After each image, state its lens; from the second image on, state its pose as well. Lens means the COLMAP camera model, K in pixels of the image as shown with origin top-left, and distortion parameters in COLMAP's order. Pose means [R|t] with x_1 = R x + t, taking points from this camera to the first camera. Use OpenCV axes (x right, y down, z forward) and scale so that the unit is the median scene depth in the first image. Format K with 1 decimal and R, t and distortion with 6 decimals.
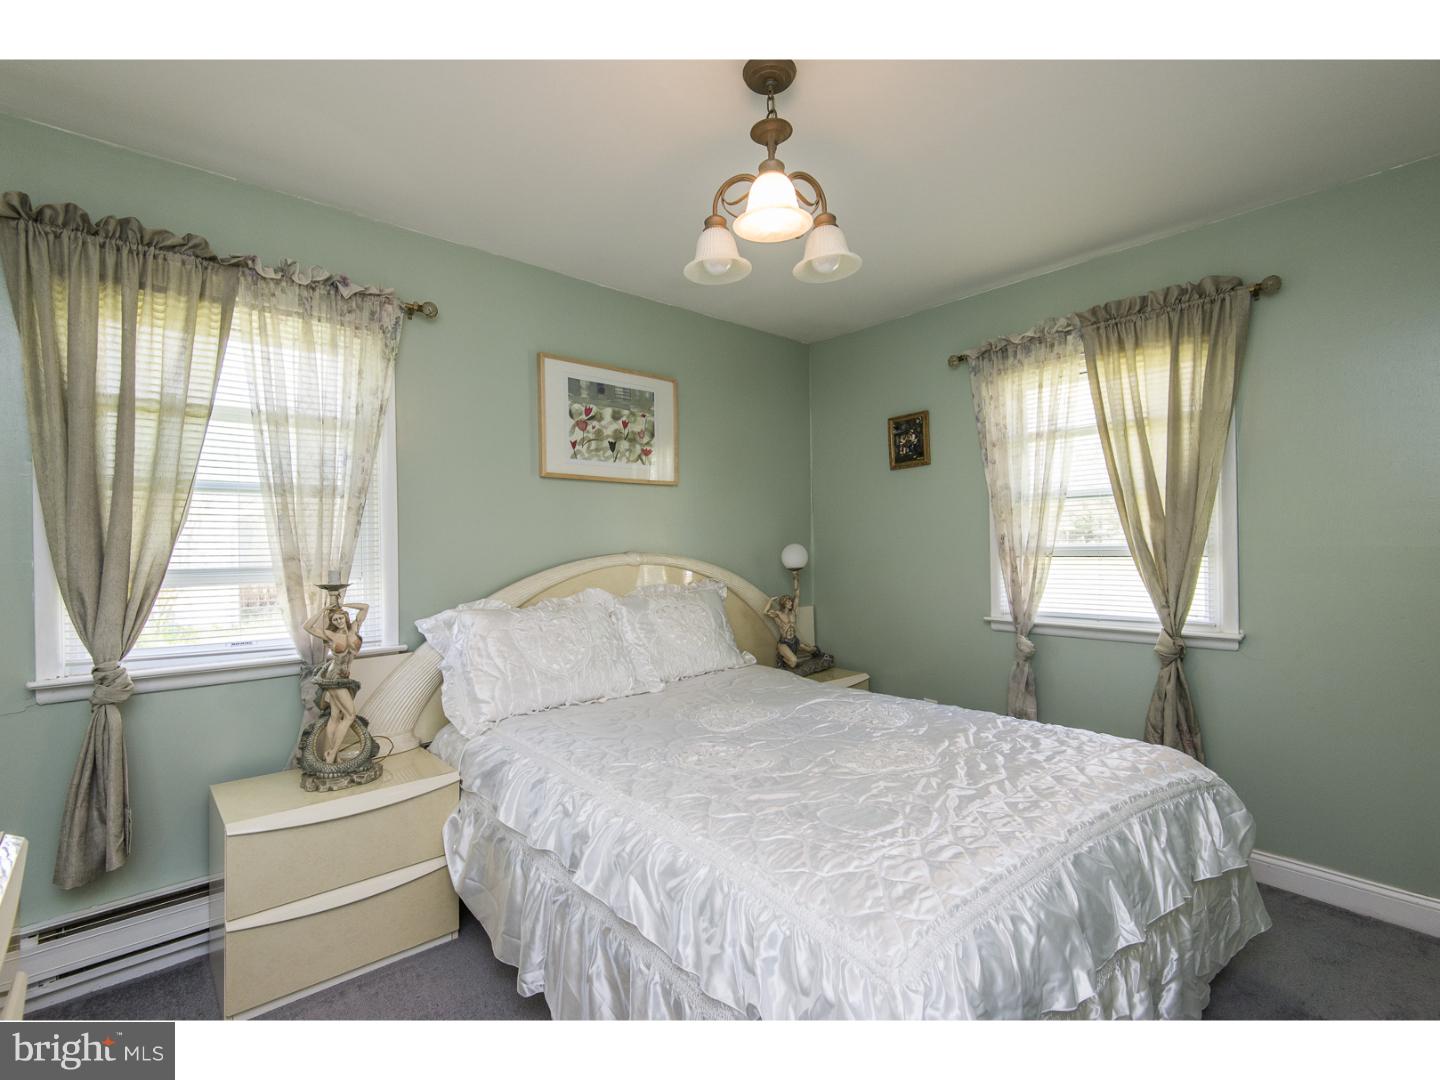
lens RADIAL K [[659.6, 0, 719.4], [0, 659.6, 543.3], [0, 0, 1]] dist [0.018956, -0.010421]
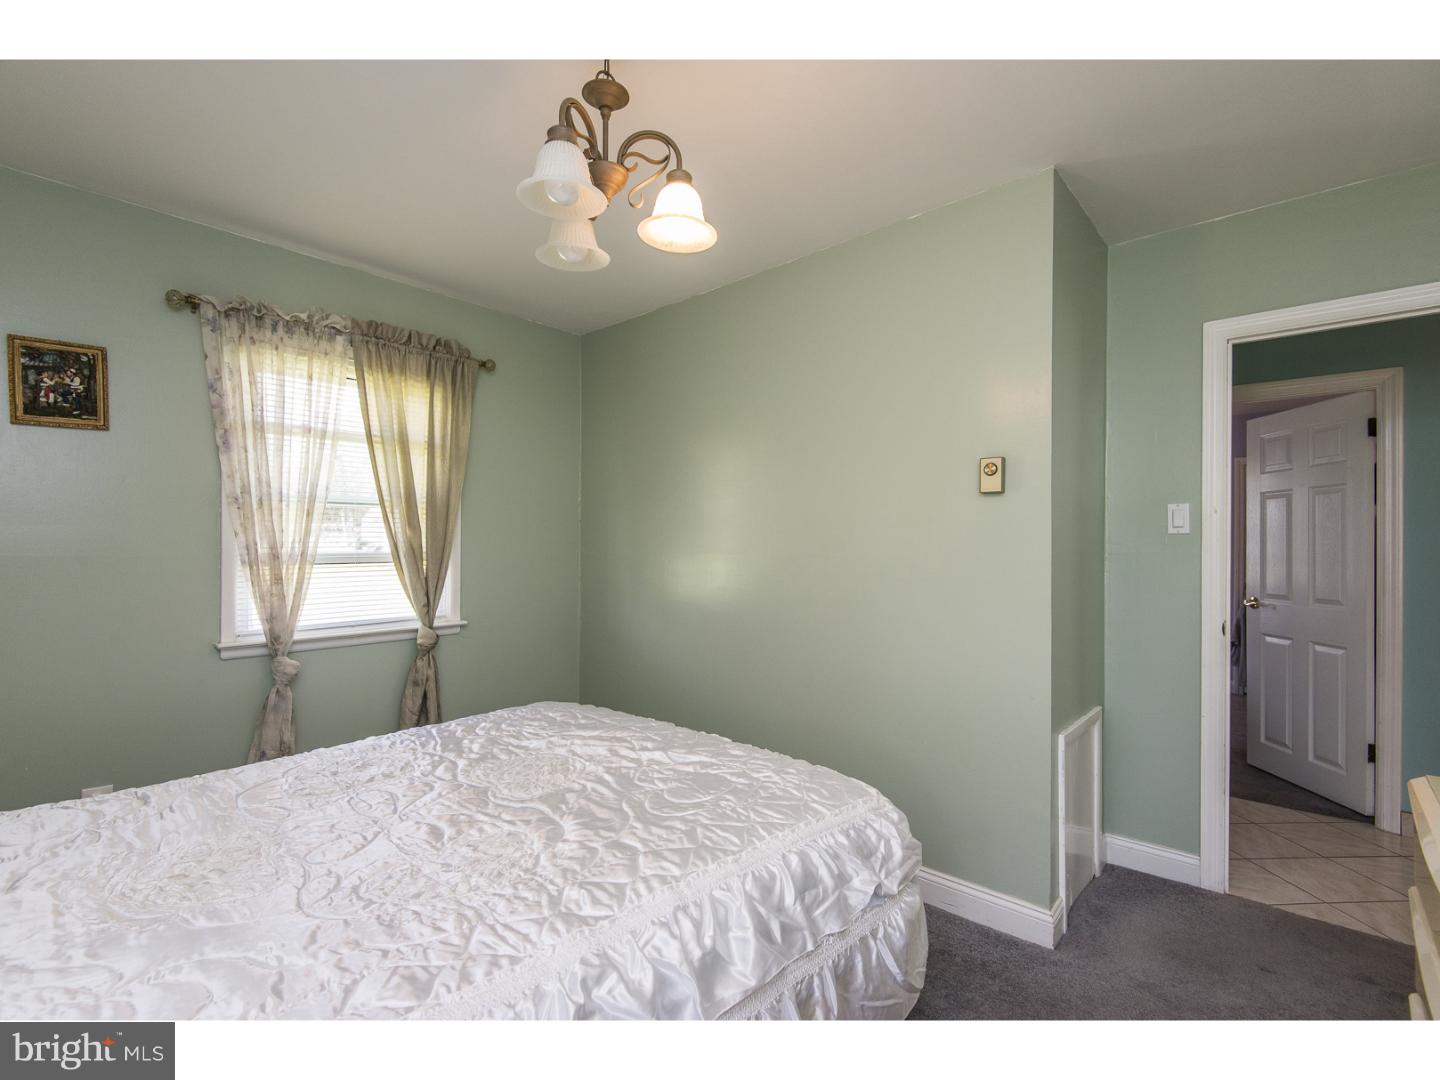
lens RADIAL K [[659.6, 0, 720.1], [0, 659.6, 547.0], [0, 0, 1]] dist [0.018956, -0.010421]
pose [[-0.102914, 0.012841, 0.994607, -0.471123], [-0.001712, 0.999913, -0.013087, 0.006653], [-0.994689, -0.003050, -0.102883, 0.525126]]
